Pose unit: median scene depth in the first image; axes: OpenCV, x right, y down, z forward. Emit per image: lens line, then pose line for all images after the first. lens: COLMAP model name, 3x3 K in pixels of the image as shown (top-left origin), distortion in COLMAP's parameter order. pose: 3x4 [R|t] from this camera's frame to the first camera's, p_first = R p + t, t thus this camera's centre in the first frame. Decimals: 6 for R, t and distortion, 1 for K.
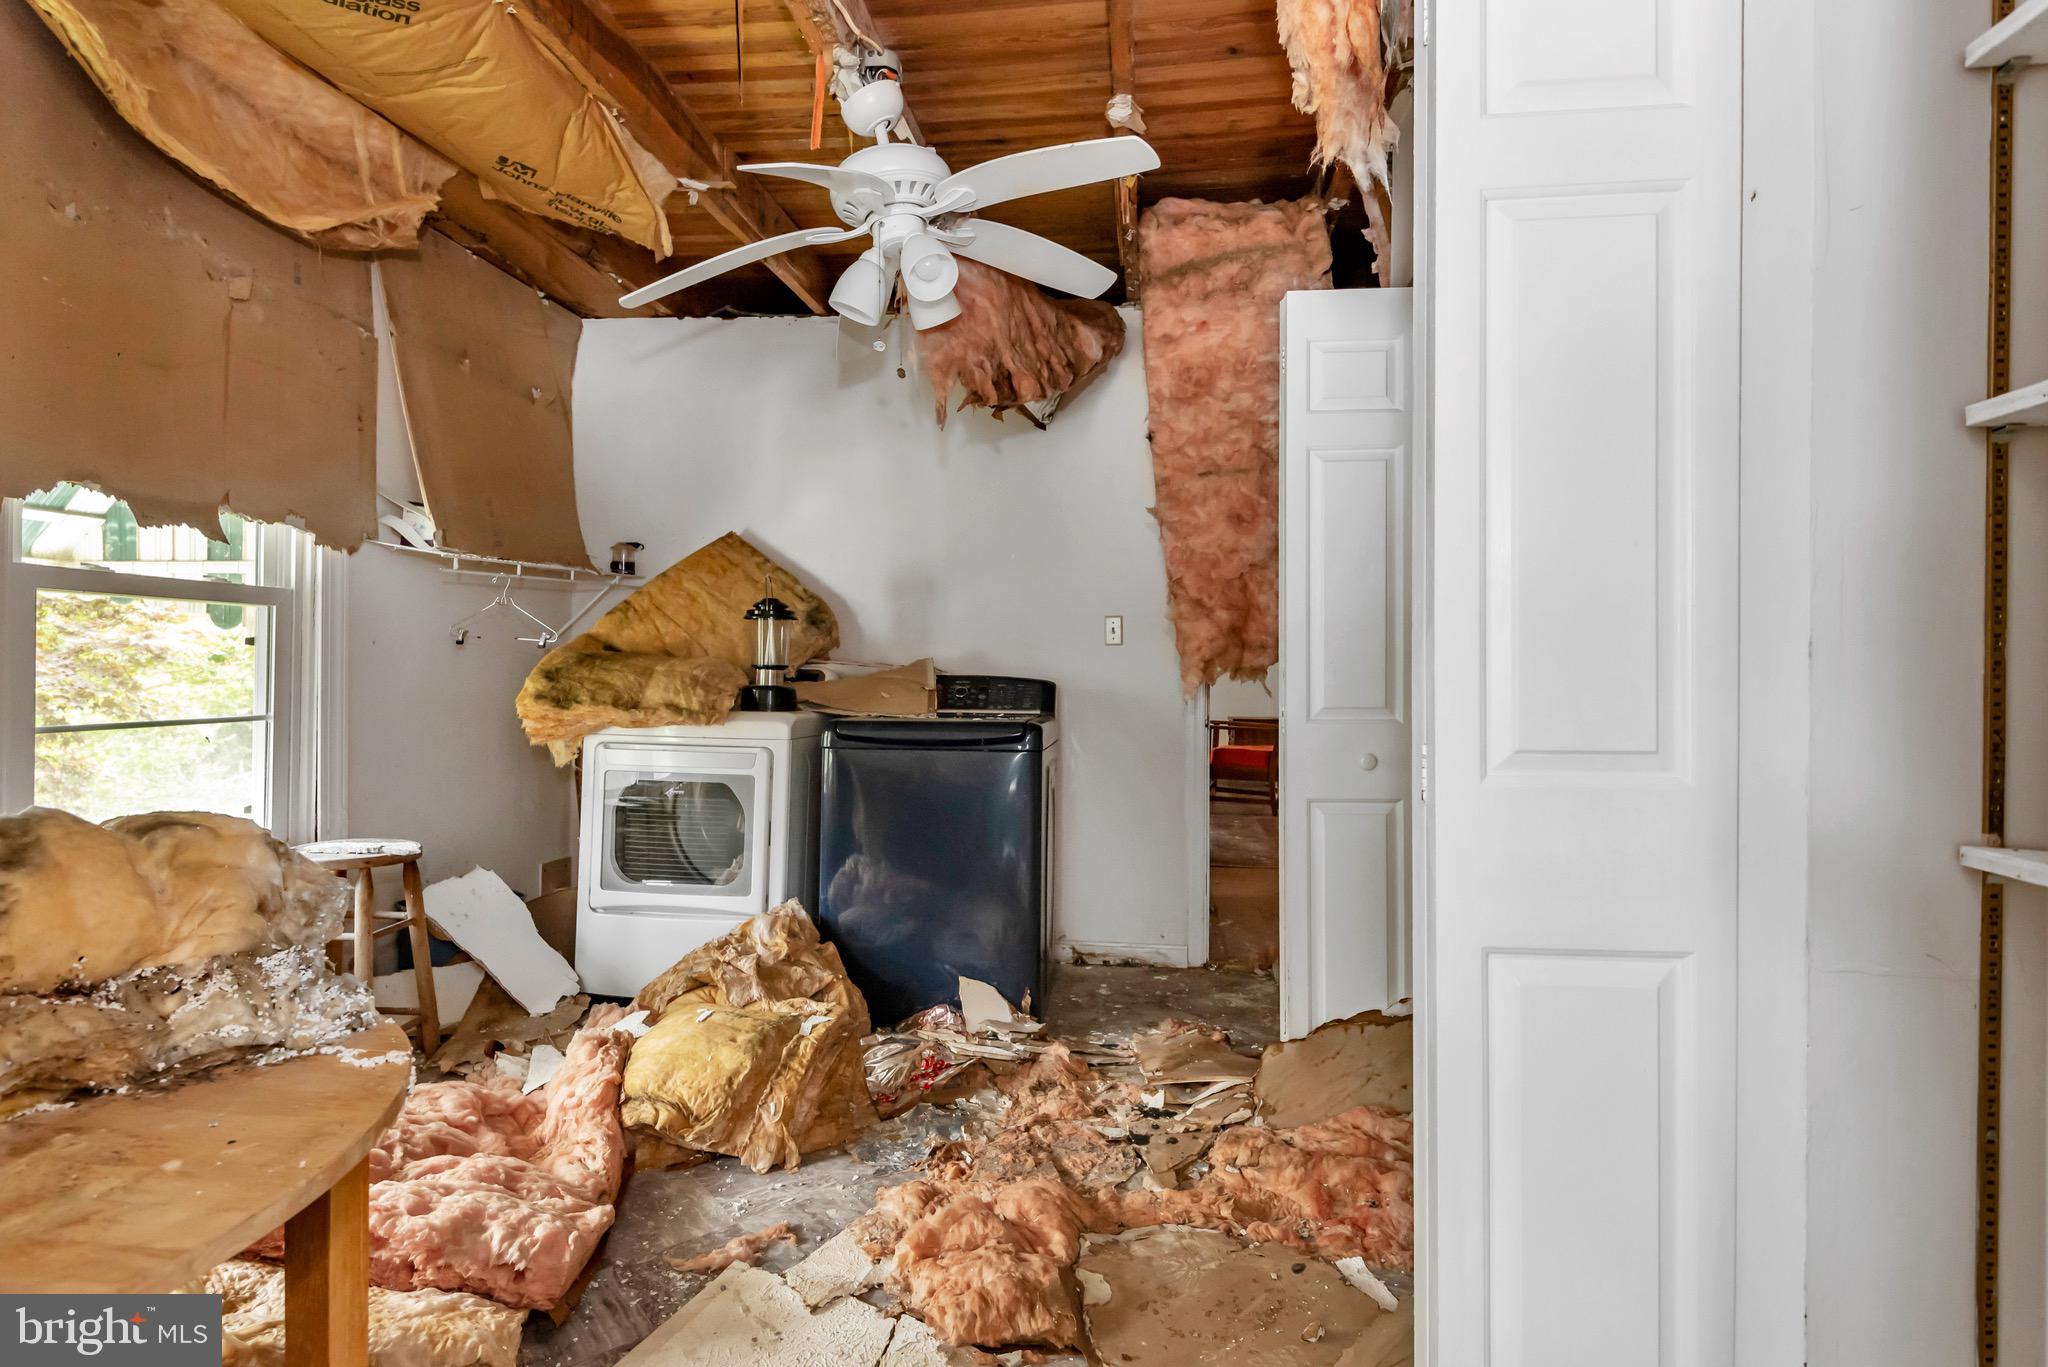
lens RADIAL K [[1047.6, 0, 1025.1], [0, 1047.6, 658.8], [0, 0, 1]] dist [0.006867, 0.000313]
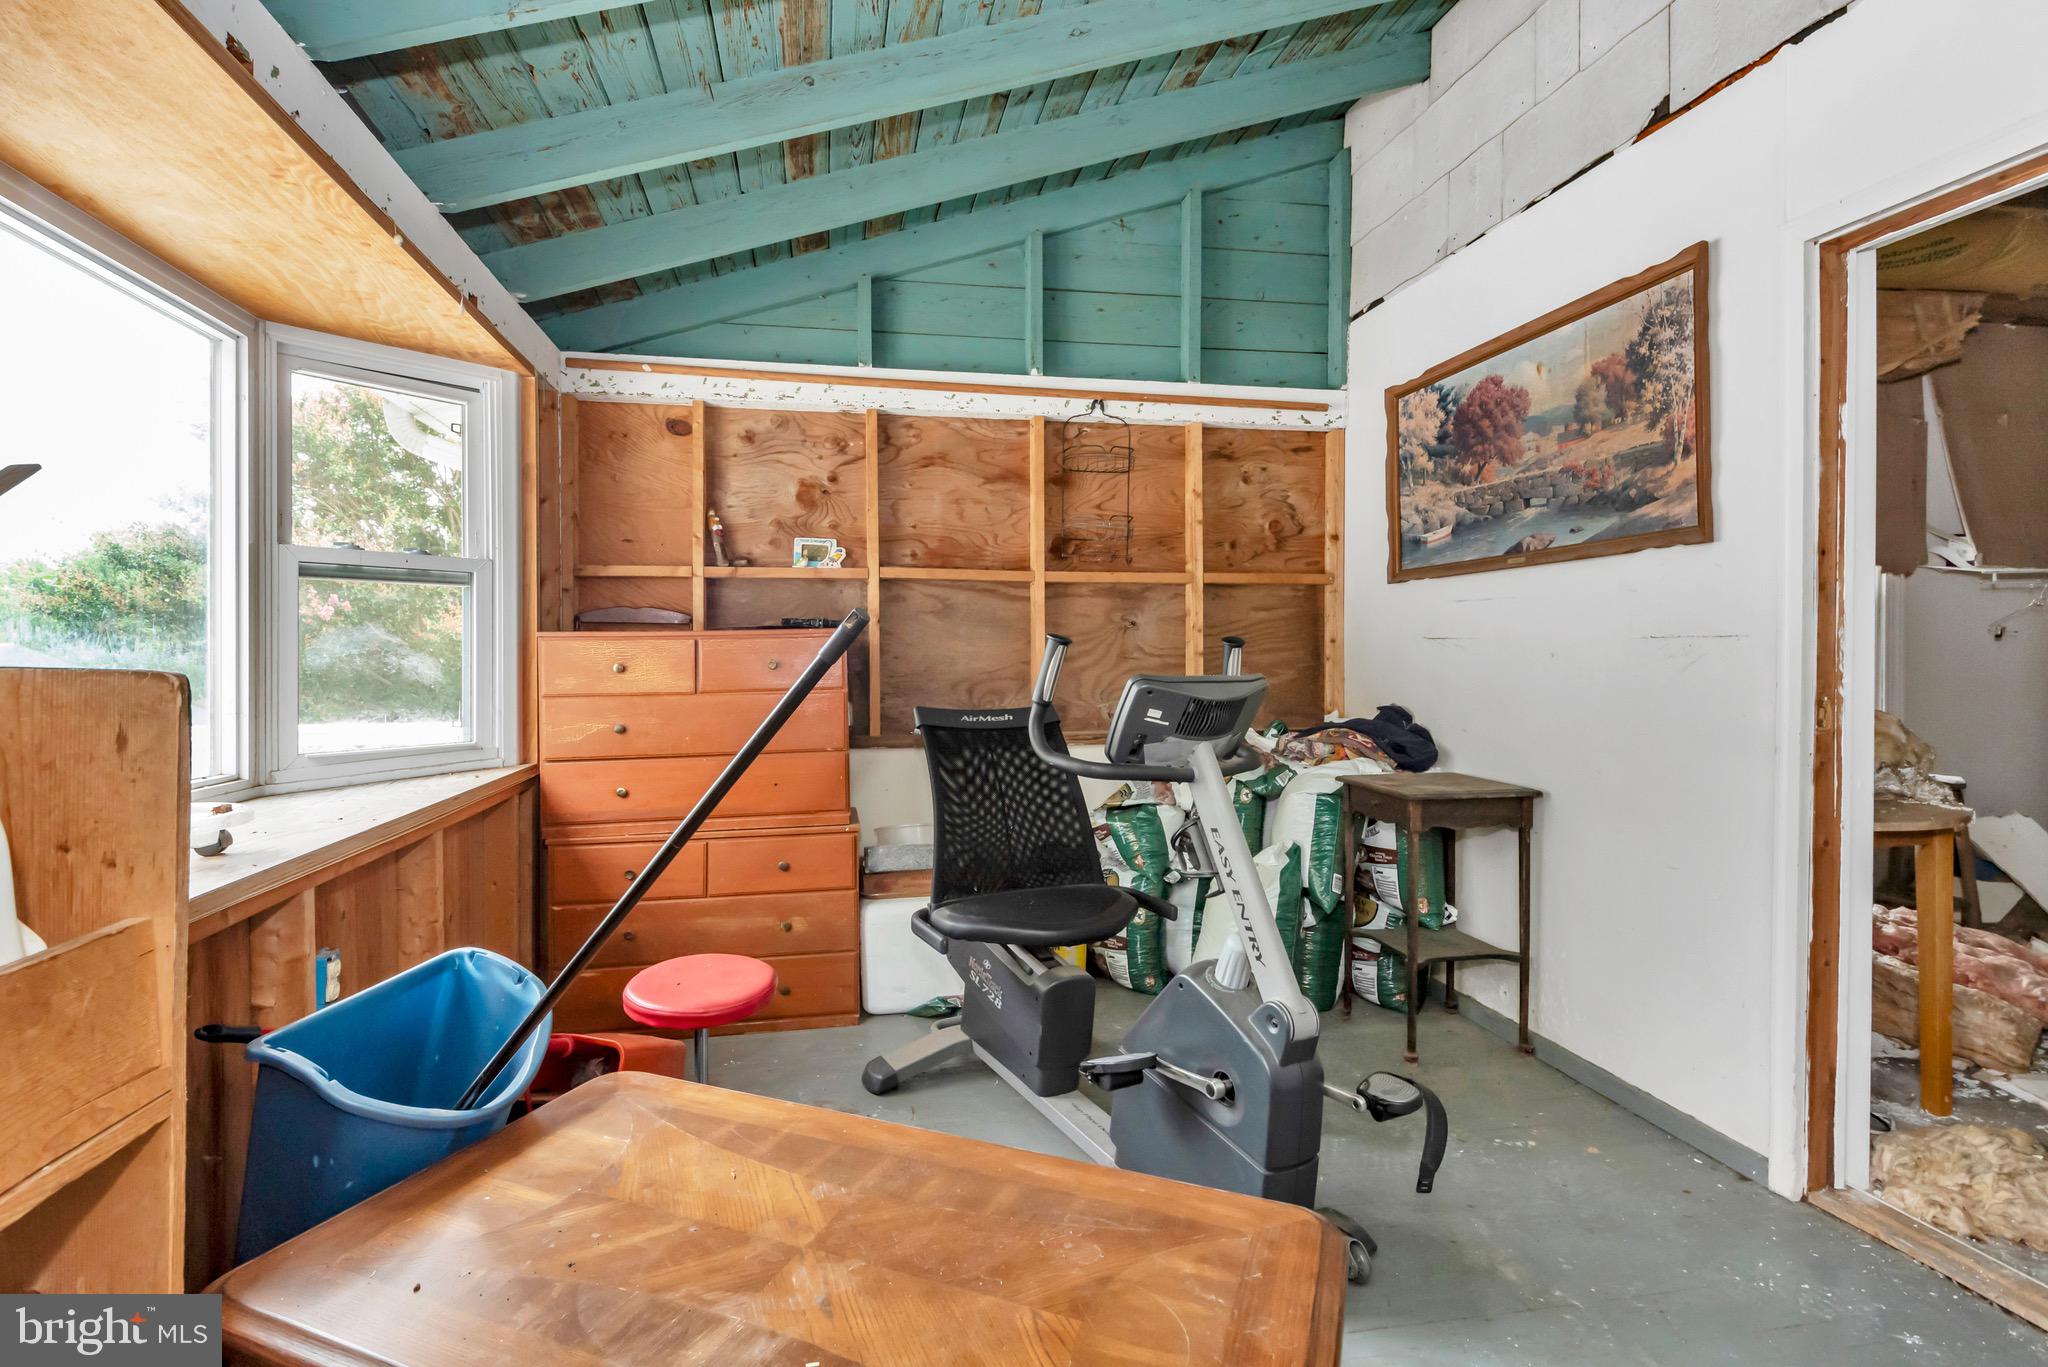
lens RADIAL K [[1047.6, 0, 1025.1], [0, 1047.6, 658.8], [0, 0, 1]] dist [0.006867, 0.000313]
pose [[0.321250, 0.000152, -0.946995, 0.335835], [0.008943, 0.999955, 0.003195, -0.002198], [0.946952, -0.009495, 0.321234, -0.608115]]
